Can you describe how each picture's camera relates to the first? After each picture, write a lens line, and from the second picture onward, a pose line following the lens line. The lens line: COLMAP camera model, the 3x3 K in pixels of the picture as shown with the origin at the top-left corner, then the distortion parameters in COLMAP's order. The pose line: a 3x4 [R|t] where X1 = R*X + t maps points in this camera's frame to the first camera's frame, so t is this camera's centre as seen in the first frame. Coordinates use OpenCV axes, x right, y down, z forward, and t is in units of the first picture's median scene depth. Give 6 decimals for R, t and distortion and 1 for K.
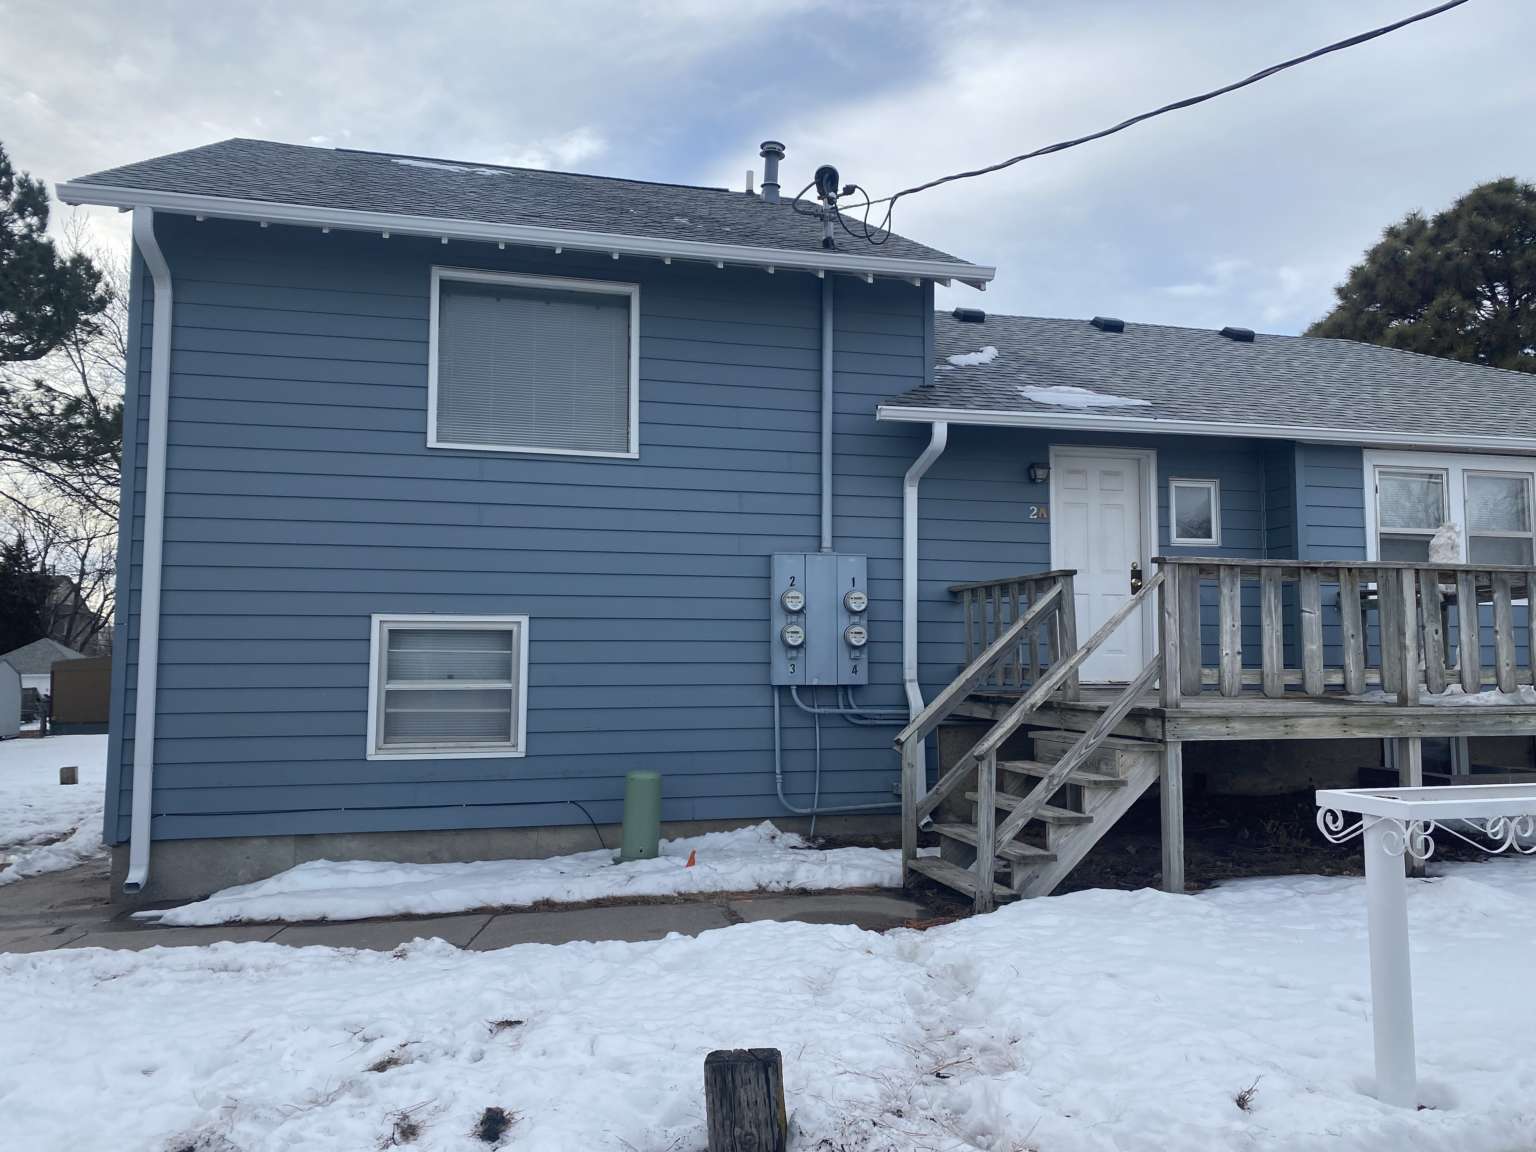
lens RADIAL K [[1176.8, 0, 767.9], [0, 1176.8, 586.4], [0, 0, 1]] dist [0.056088, -0.069664]
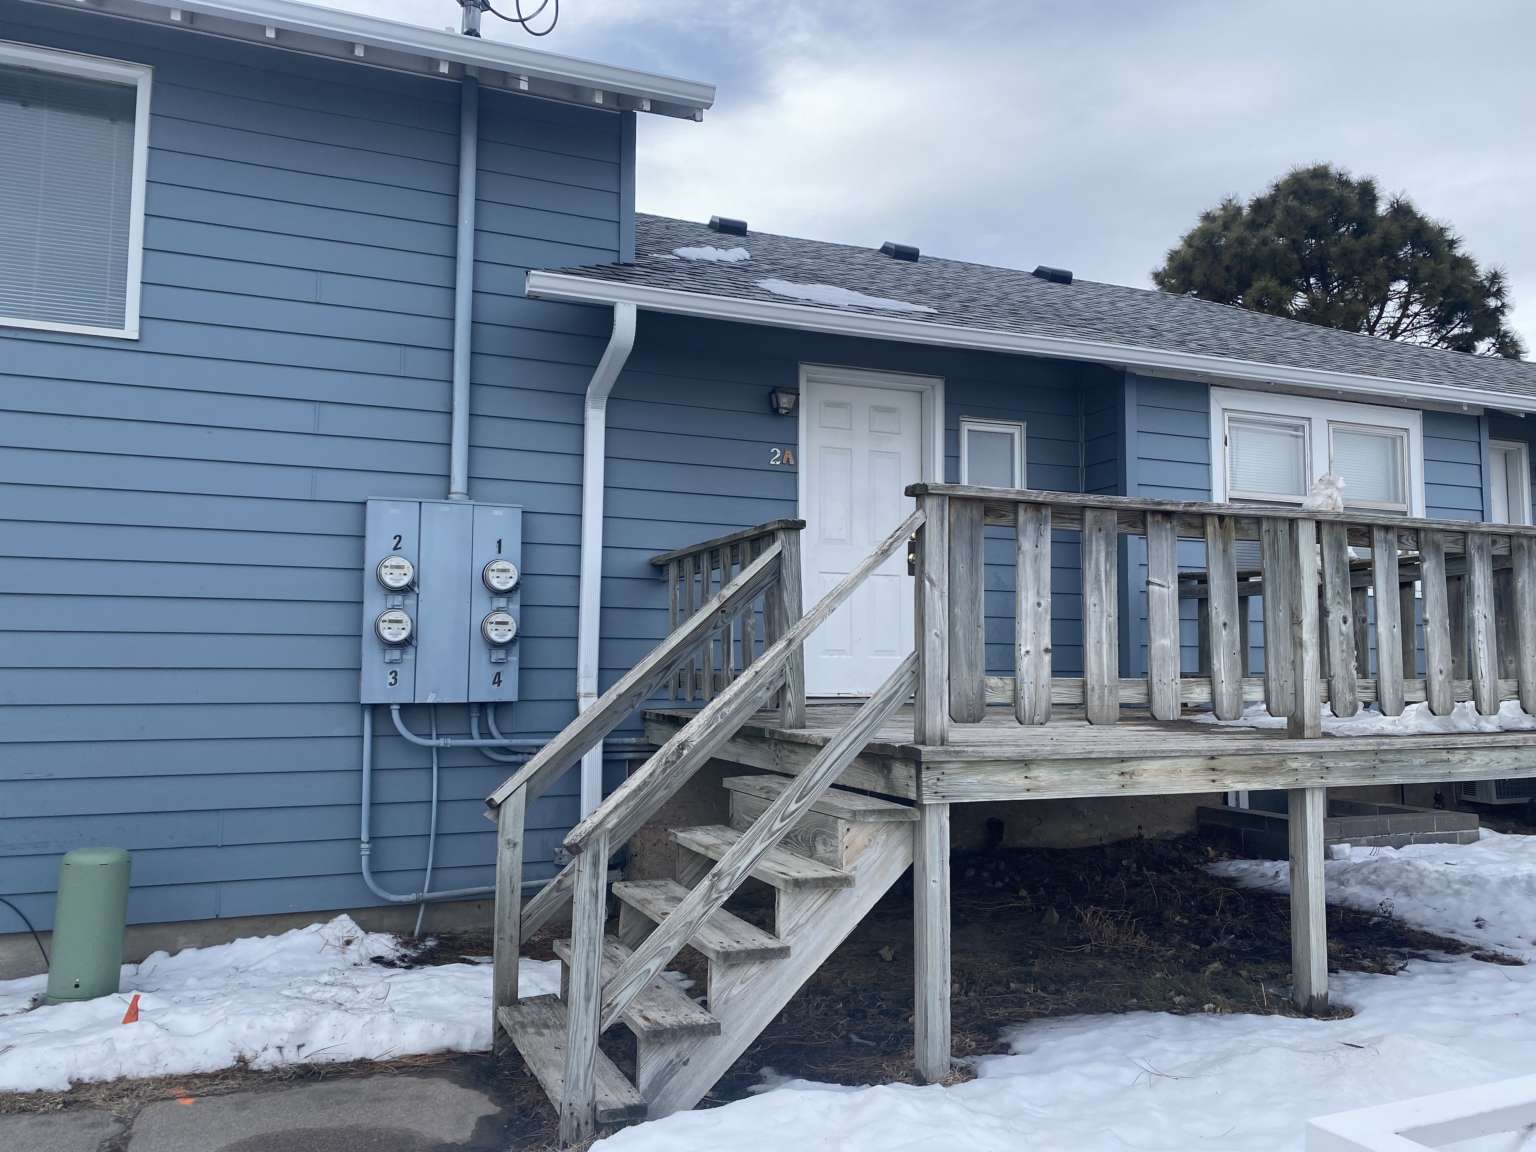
lens RADIAL K [[1176.8, 0, 767.9], [0, 1176.8, 586.4], [0, 0, 1]] dist [0.056088, -0.069664]
pose [[0.989659, 0.013613, 0.142791, 0.153564], [-0.012486, 0.999883, -0.008784, 0.027443], [-0.142894, 0.006910, 0.989714, 0.382830]]
